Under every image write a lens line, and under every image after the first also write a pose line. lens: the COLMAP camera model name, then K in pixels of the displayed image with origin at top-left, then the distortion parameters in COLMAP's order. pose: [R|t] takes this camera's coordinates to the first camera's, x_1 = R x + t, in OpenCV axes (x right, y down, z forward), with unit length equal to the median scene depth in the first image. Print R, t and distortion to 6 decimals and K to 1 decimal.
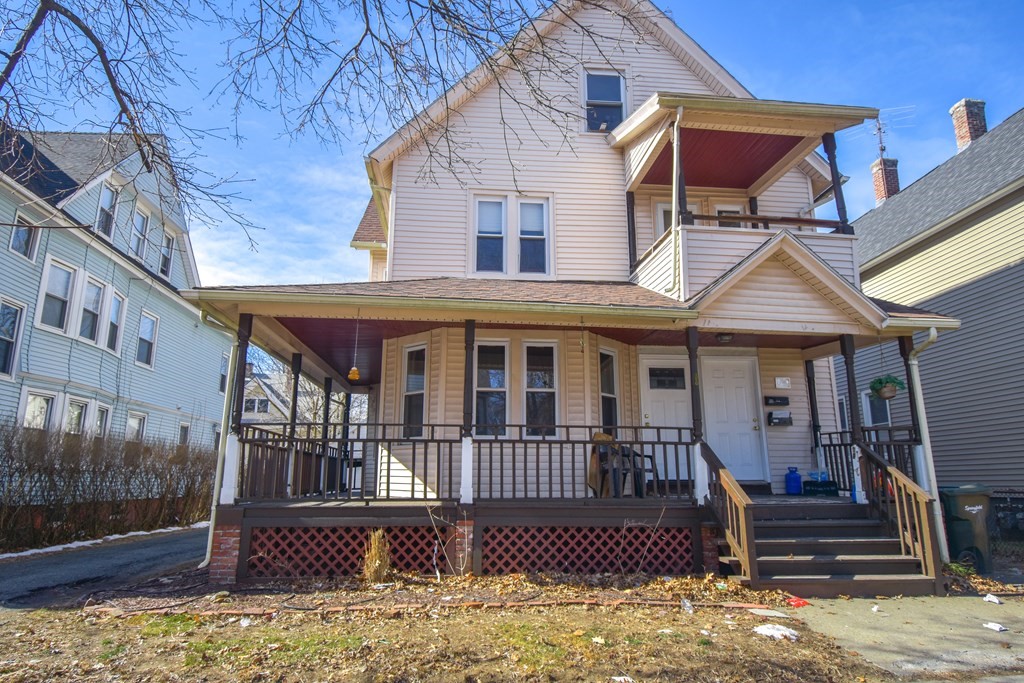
lens RADIAL K [[622.1, 0, 513.8], [0, 622.1, 341.6], [0, 0, 1]] dist [0.000709, -0.001312]
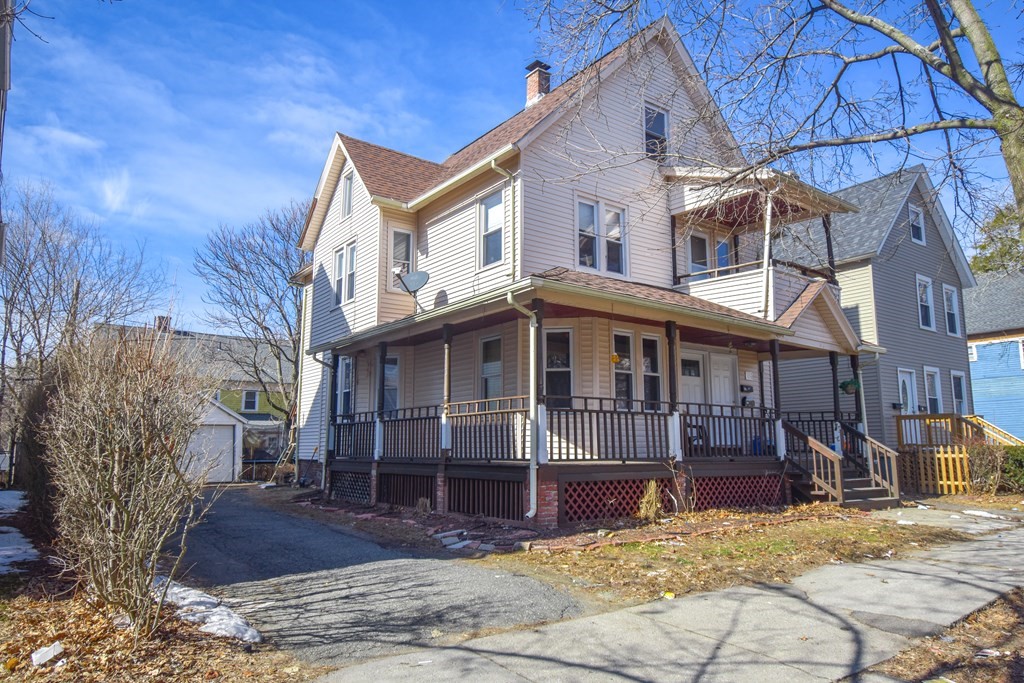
lens RADIAL K [[700.3, 0, 540.8], [0, 700.3, 345.5], [0, 0, 1]] dist [0.004118, 0.001852]
pose [[0.837245, 0.076493, 0.541451, -0.950685], [-0.114839, 0.992682, 0.037335, -0.007127], [-0.534633, -0.093438, 0.839903, -0.069286]]
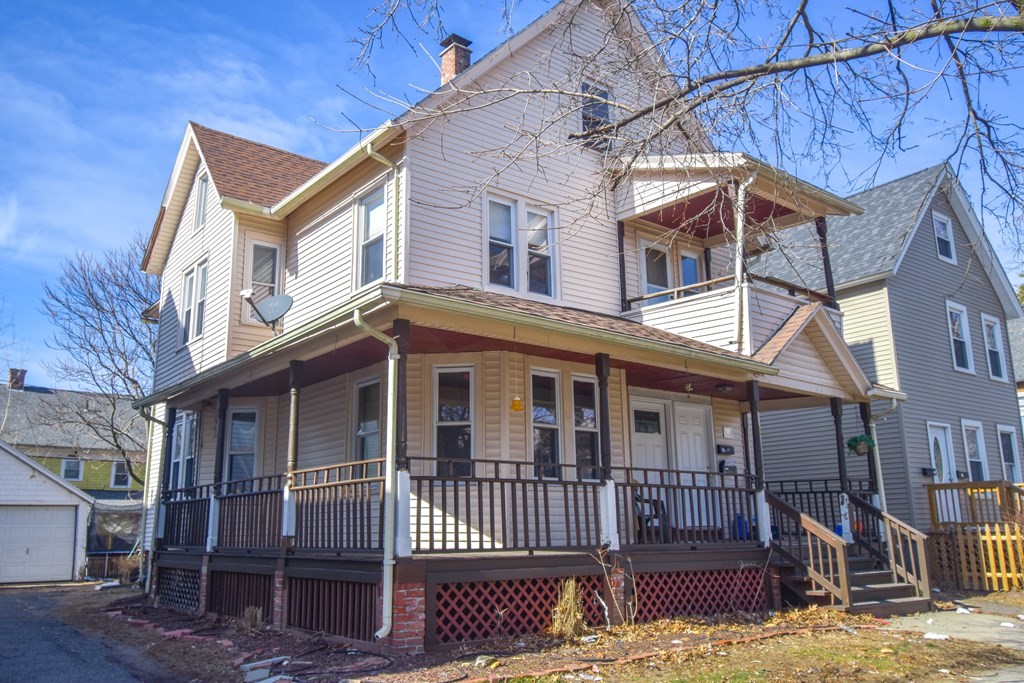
lens RADIAL K [[845.9, 0, 512.0], [0, 845.9, 341.5], [0, 0, 1]] dist [0.001592, -0.006141]
pose [[0.835399, 0.109874, 0.538551, -0.766670], [-0.106425, 0.993608, -0.037628, 0.007619], [-0.539243, -0.025881, 0.841752, 0.005491]]
